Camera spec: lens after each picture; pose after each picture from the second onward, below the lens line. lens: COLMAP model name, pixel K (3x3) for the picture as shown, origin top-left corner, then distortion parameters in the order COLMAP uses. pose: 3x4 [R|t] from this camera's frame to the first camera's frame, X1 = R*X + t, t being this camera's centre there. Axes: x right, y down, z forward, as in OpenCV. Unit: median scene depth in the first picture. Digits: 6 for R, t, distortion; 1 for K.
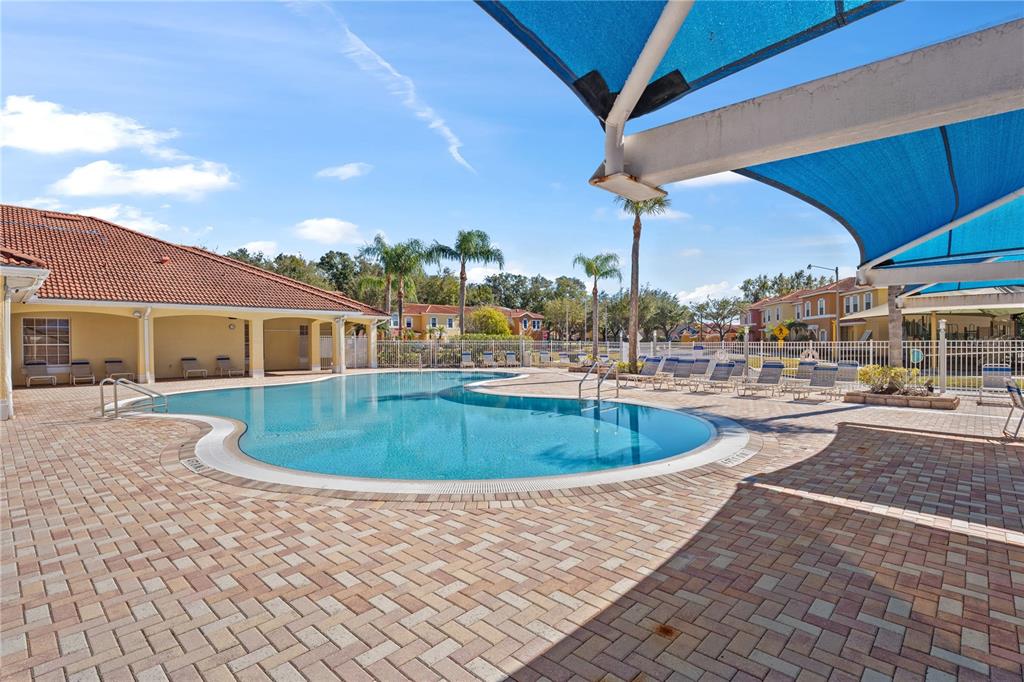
lens RADIAL K [[501.9, 0, 512.0], [0, 501.9, 341.0], [0, 0, 1]] dist [-0.041692, 0.000081]
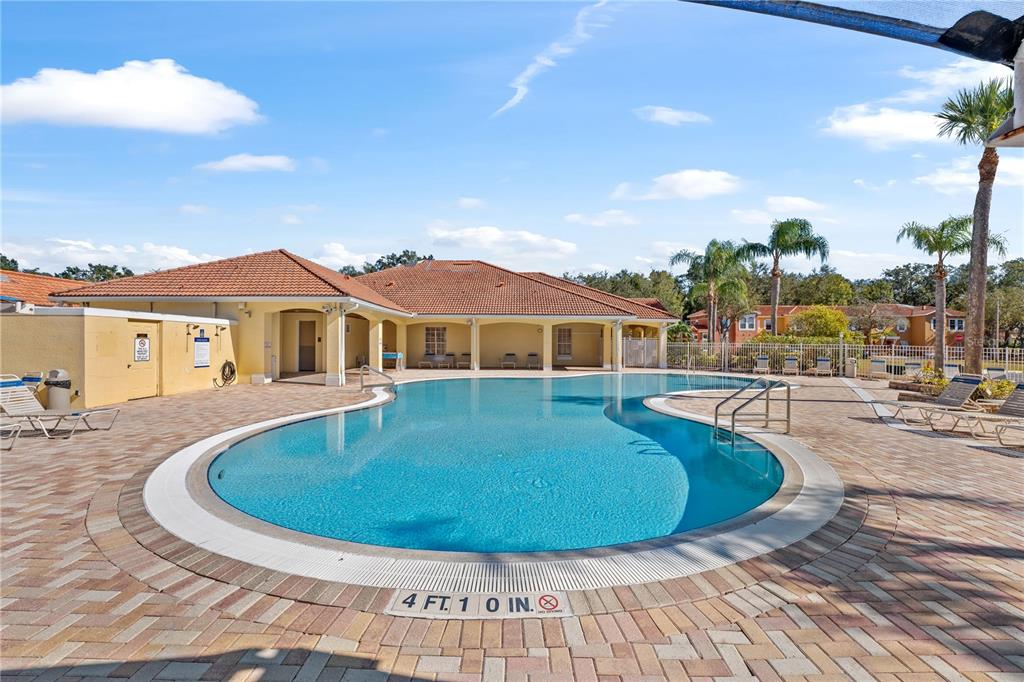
lens RADIAL K [[420.4, 0, 510.5], [0, 420.4, 332.1], [0, 0, 1]] dist [-0.010160, 0.000062]
pose [[0.675536, -0.007166, -0.737292, 0.187273], [-0.010772, 0.999750, -0.019586, -0.002445], [0.737248, 0.021174, 0.675290, 0.184176]]
